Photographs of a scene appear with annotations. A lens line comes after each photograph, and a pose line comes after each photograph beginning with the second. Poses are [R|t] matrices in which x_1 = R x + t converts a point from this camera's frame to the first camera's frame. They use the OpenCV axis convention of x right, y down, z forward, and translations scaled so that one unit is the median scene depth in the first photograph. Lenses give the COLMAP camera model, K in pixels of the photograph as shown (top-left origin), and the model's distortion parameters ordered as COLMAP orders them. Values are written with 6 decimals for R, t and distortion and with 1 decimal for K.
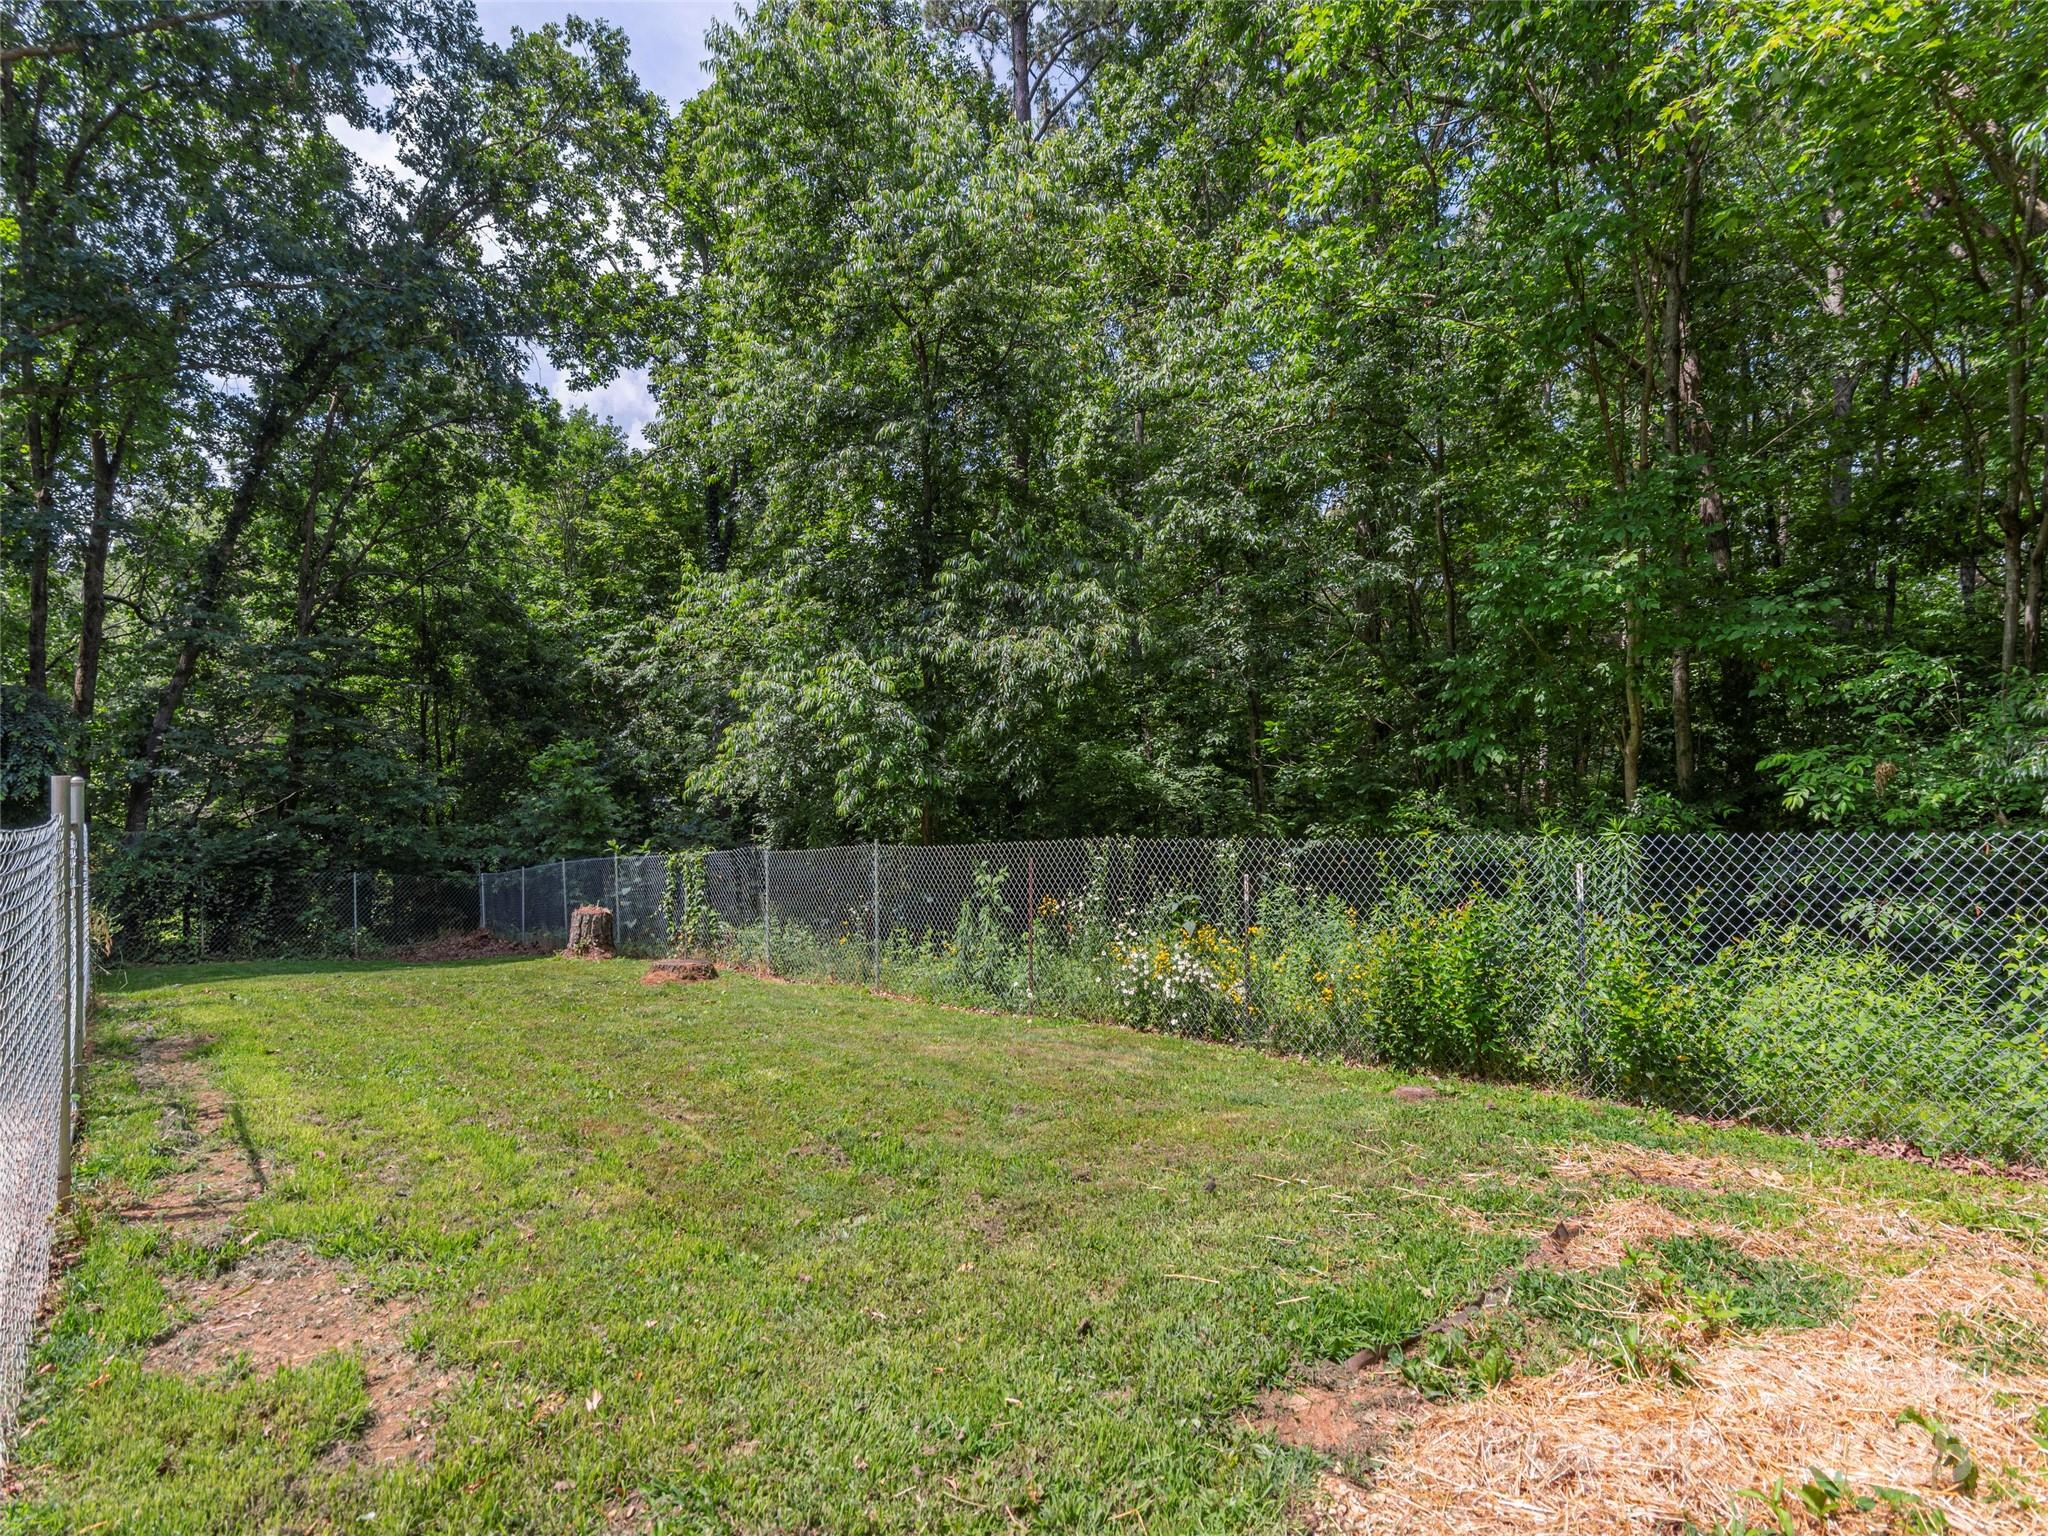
lens RADIAL K [[1012.7, 0, 1023.2], [0, 1012.7, 749.8], [0, 0, 1]] dist [0.000037, 0.000119]
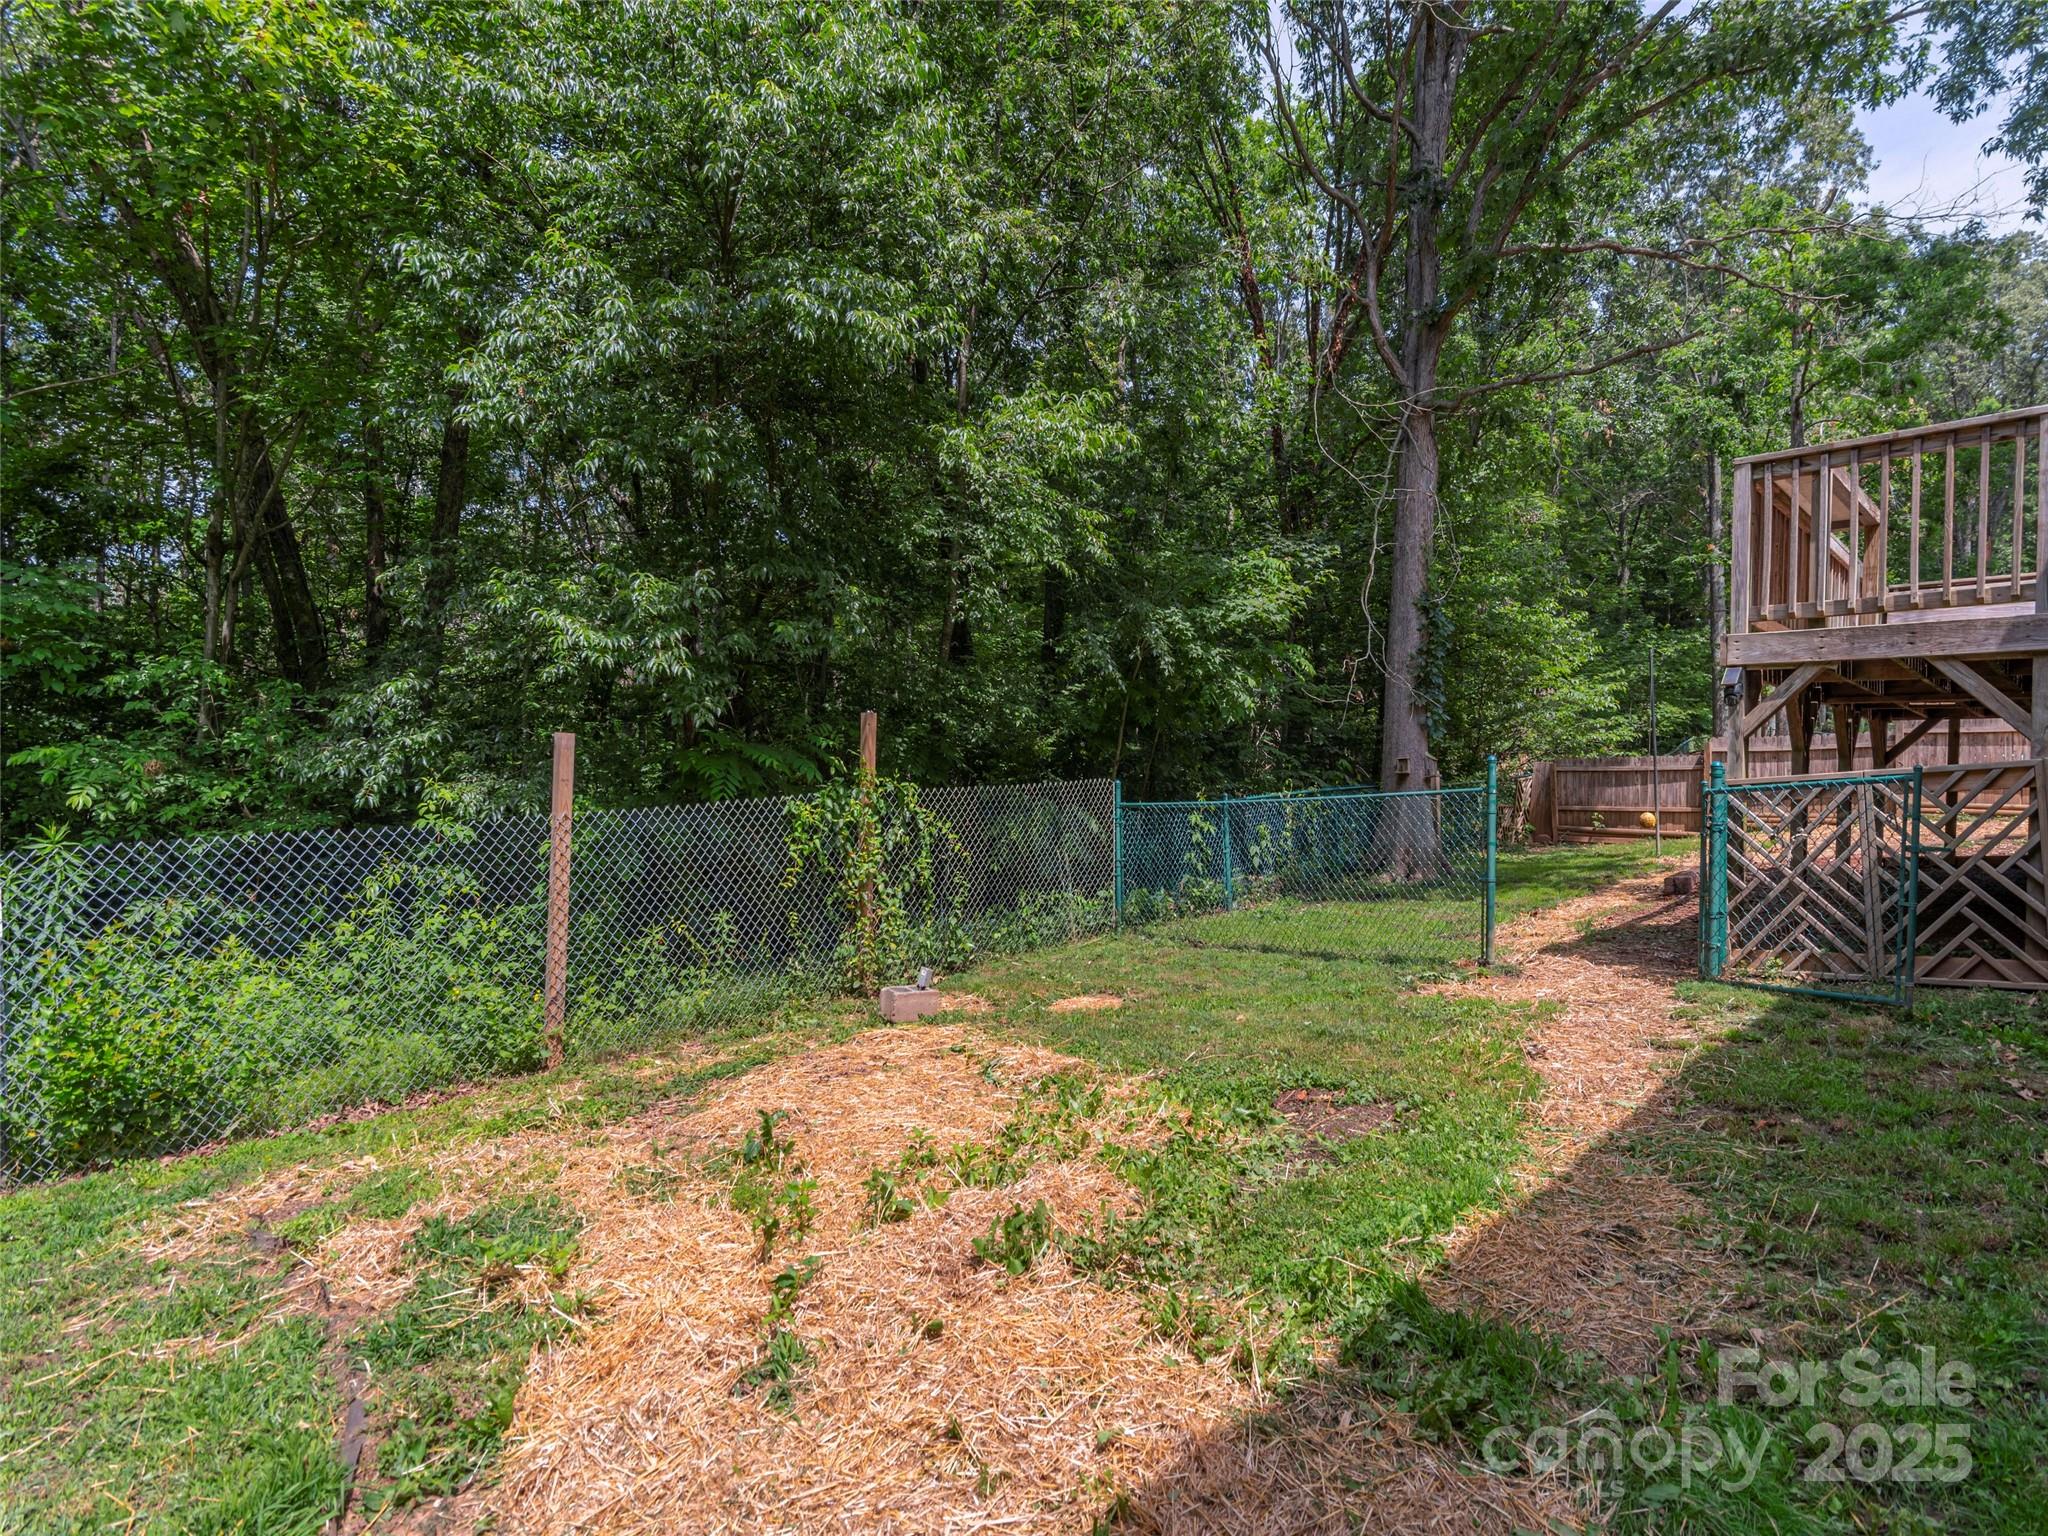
lens RADIAL K [[1016.7, 0, 1024.0], [0, 1016.7, 768.0], [0, 0, 1]] dist [0.002411, 0.000956]
pose [[-0.020367, 0.014716, 0.999684, -0.249086], [-0.038793, 0.999127, -0.015498, 0.004950], [-0.999040, -0.039096, -0.019778, 0.273907]]
